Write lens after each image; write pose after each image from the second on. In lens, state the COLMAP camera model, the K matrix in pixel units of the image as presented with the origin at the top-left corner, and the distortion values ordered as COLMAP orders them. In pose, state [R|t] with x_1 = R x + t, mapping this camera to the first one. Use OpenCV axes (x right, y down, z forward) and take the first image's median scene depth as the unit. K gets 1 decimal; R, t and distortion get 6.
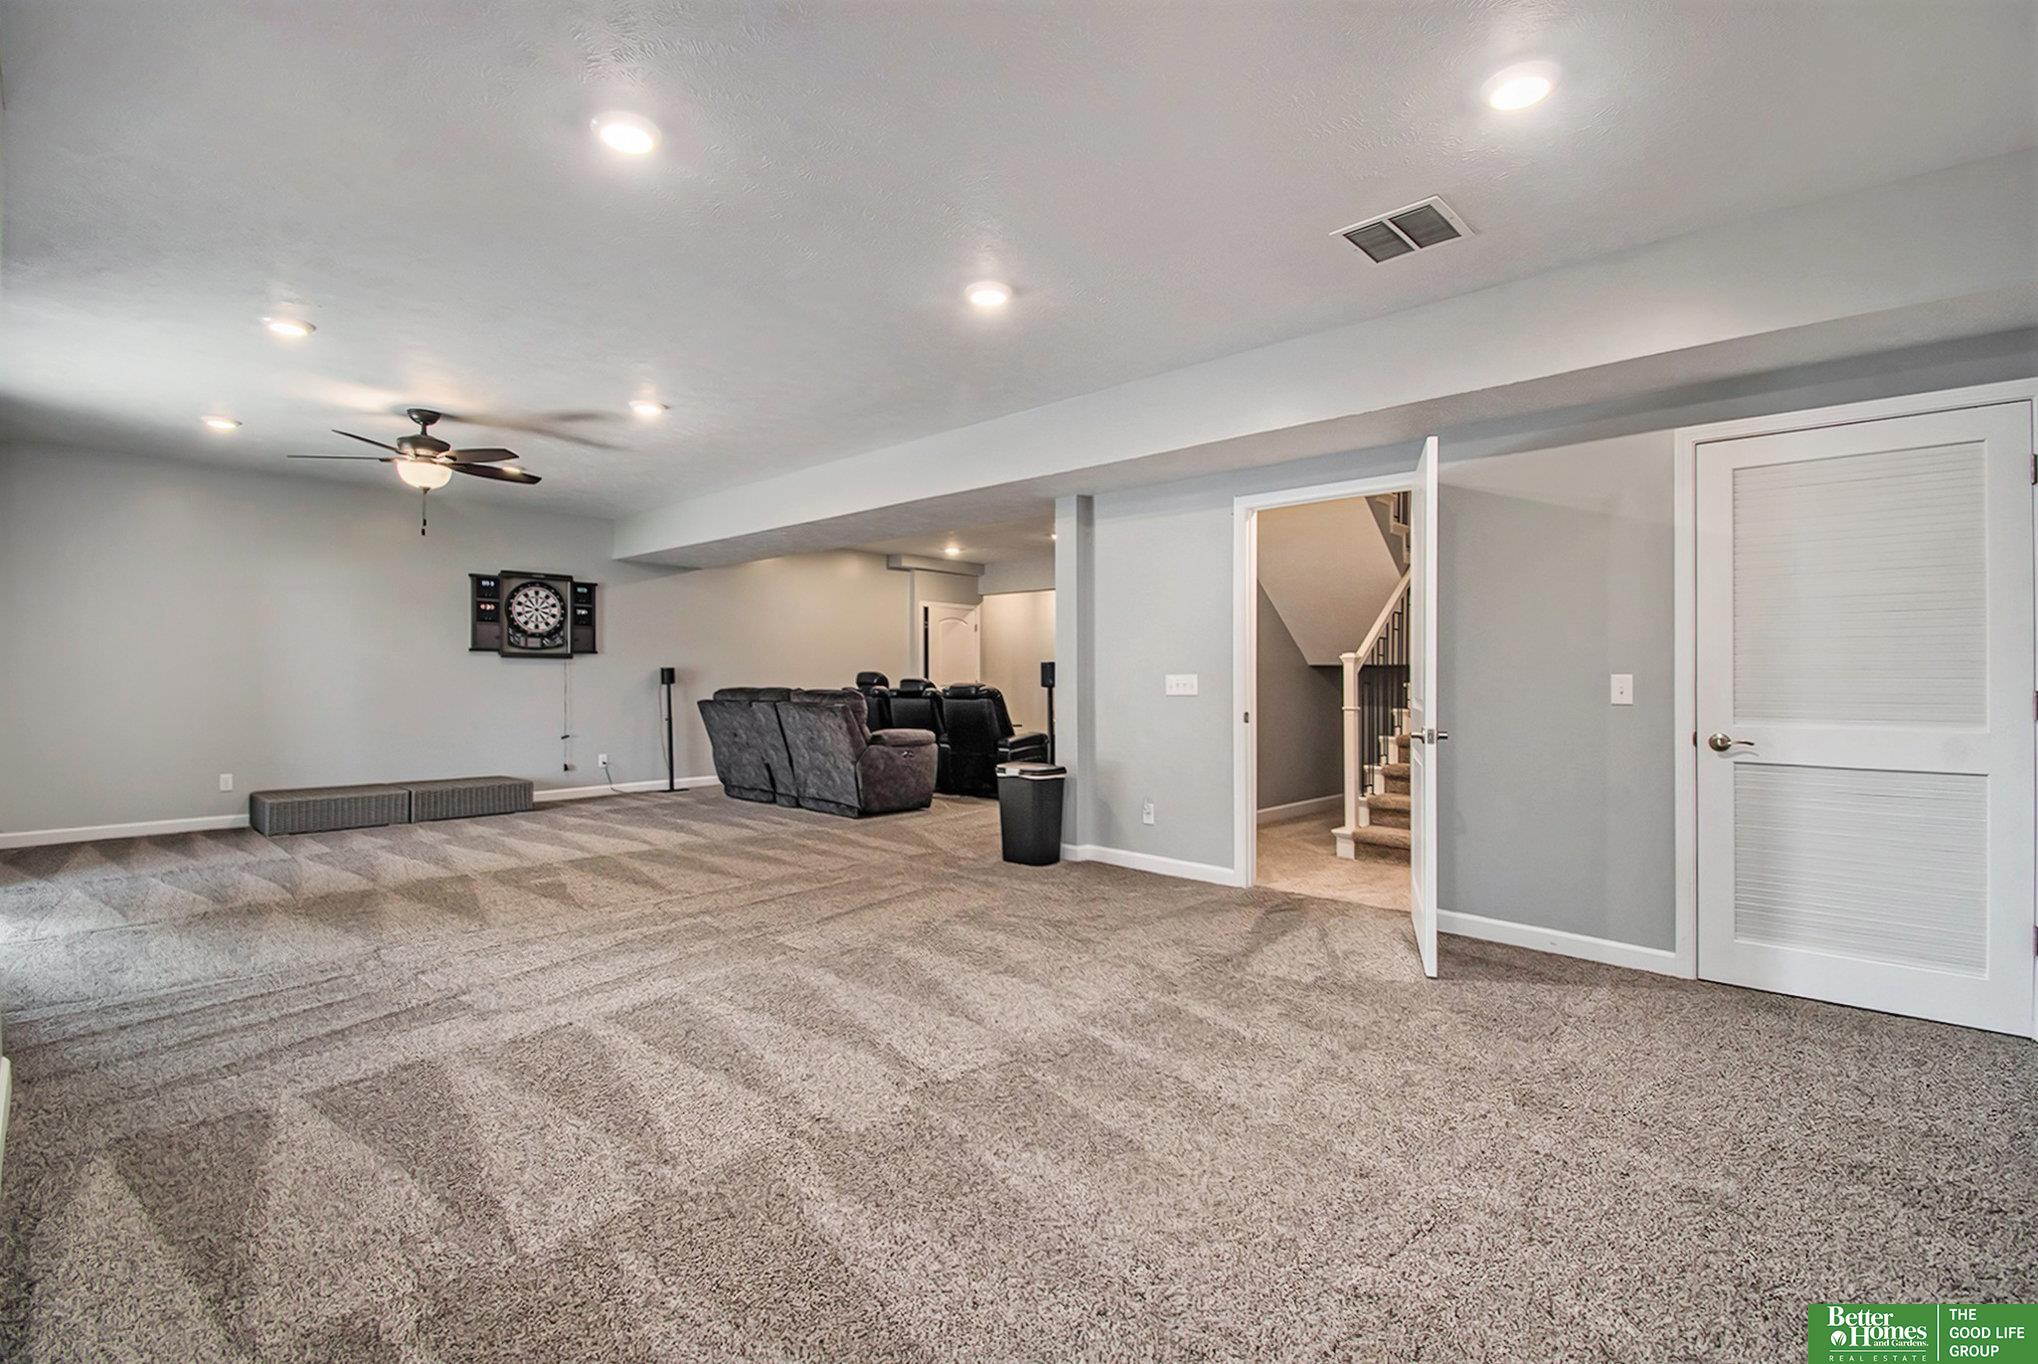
lens RADIAL K [[922.4, 0, 997.1], [0, 922.4, 670.3], [0, 0, 1]] dist [-0.000810, -0.001084]
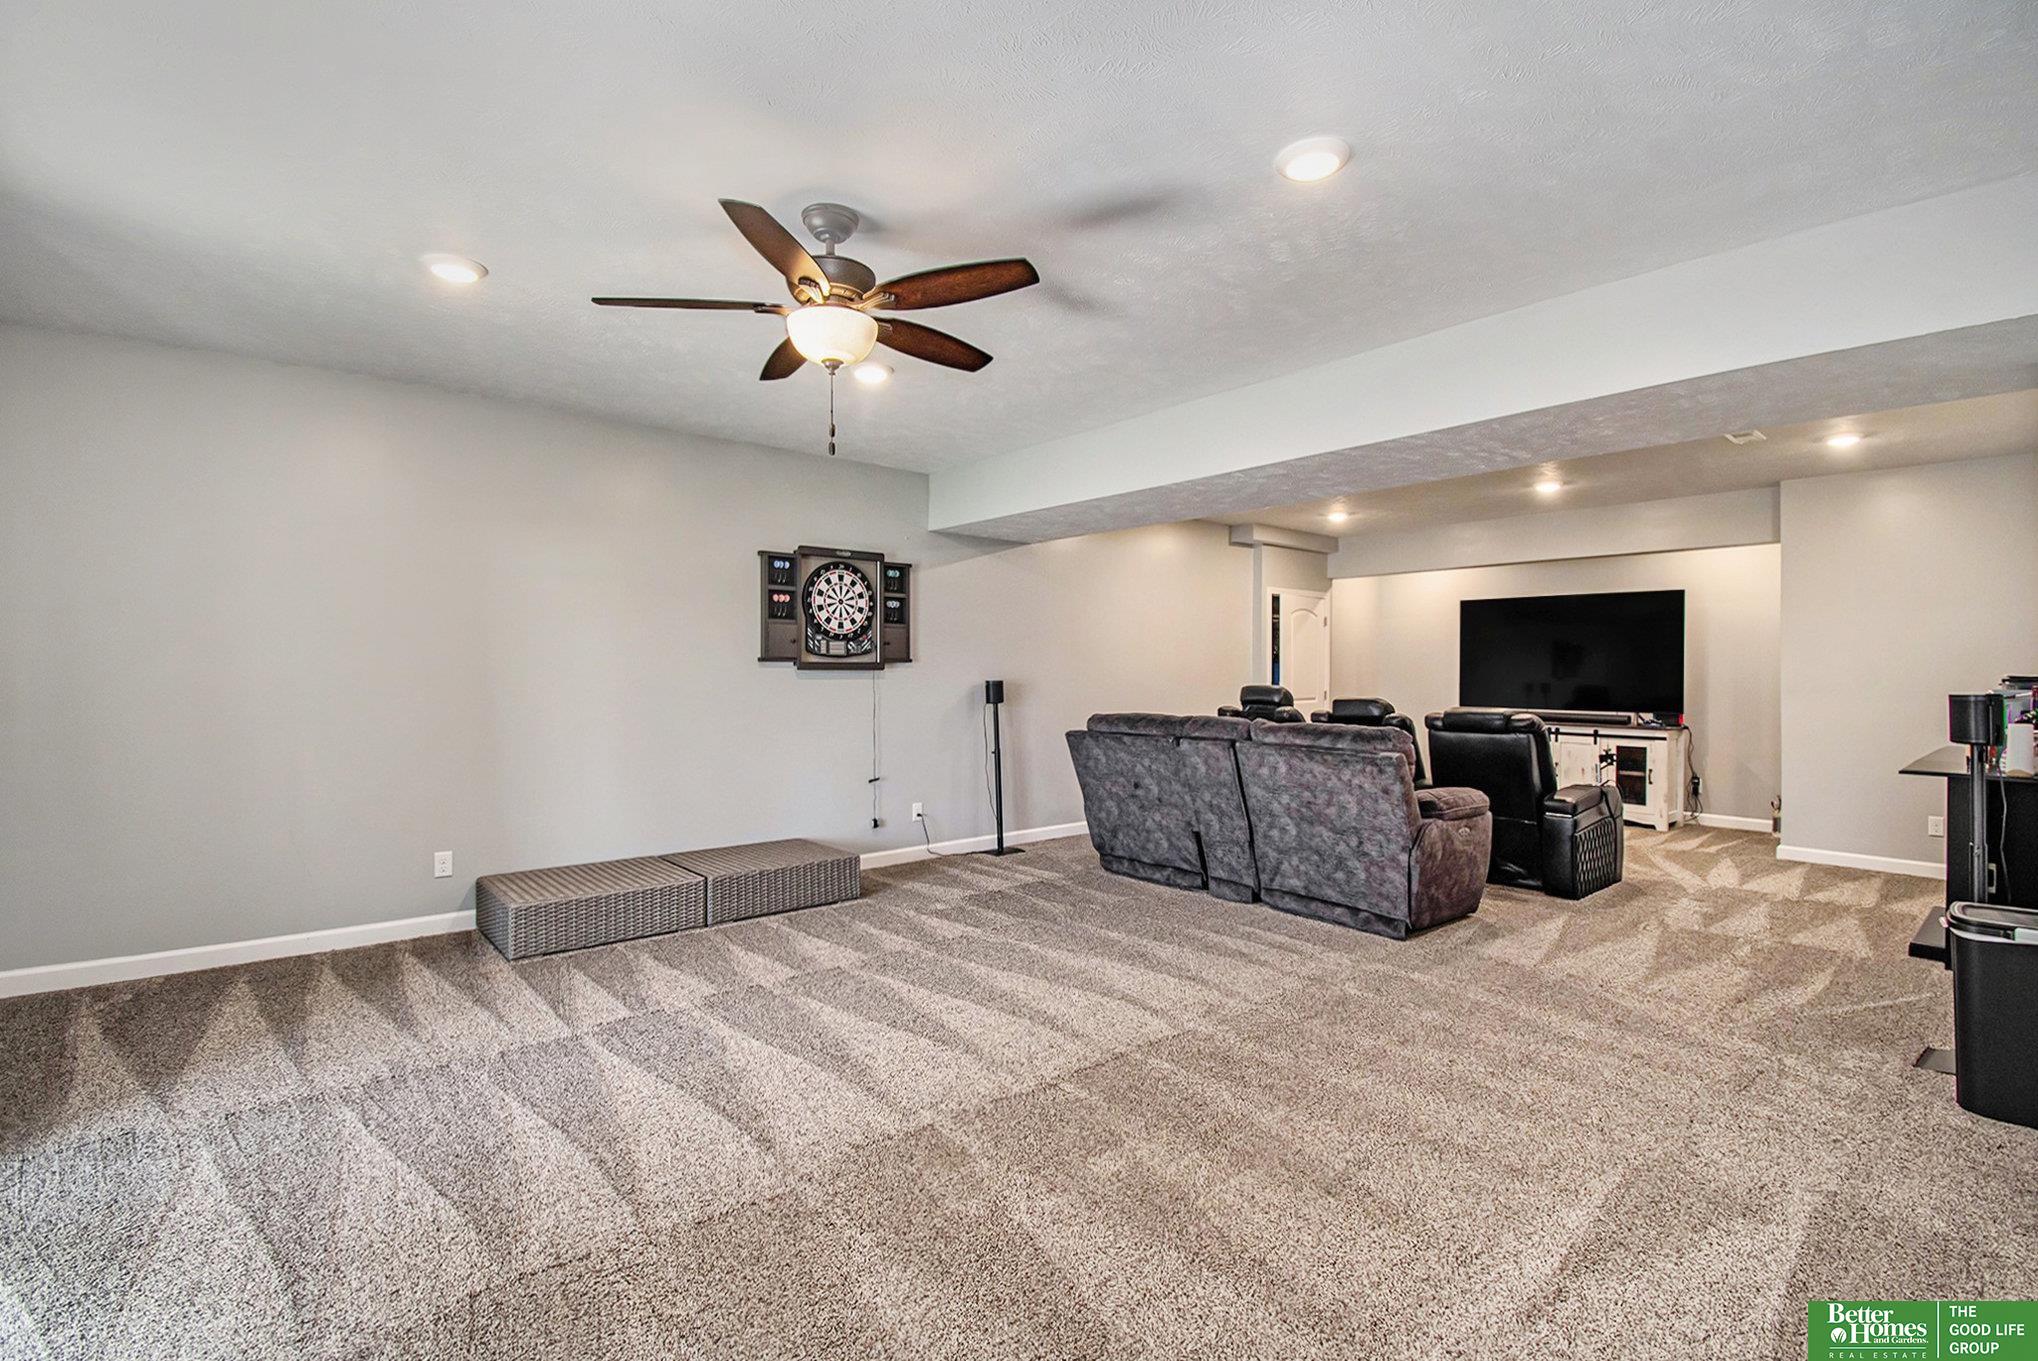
lens RADIAL K [[932.1, 0, 1002.7], [0, 932.1, 667.7], [0, 0, 1]] dist [0.040722, 0.000061]
pose [[0.992510, 0.000044, -0.122160, -0.291669], [0.000523, 0.999989, 0.004605, -0.018228], [0.122159, -0.004634, 0.992500, 0.307311]]
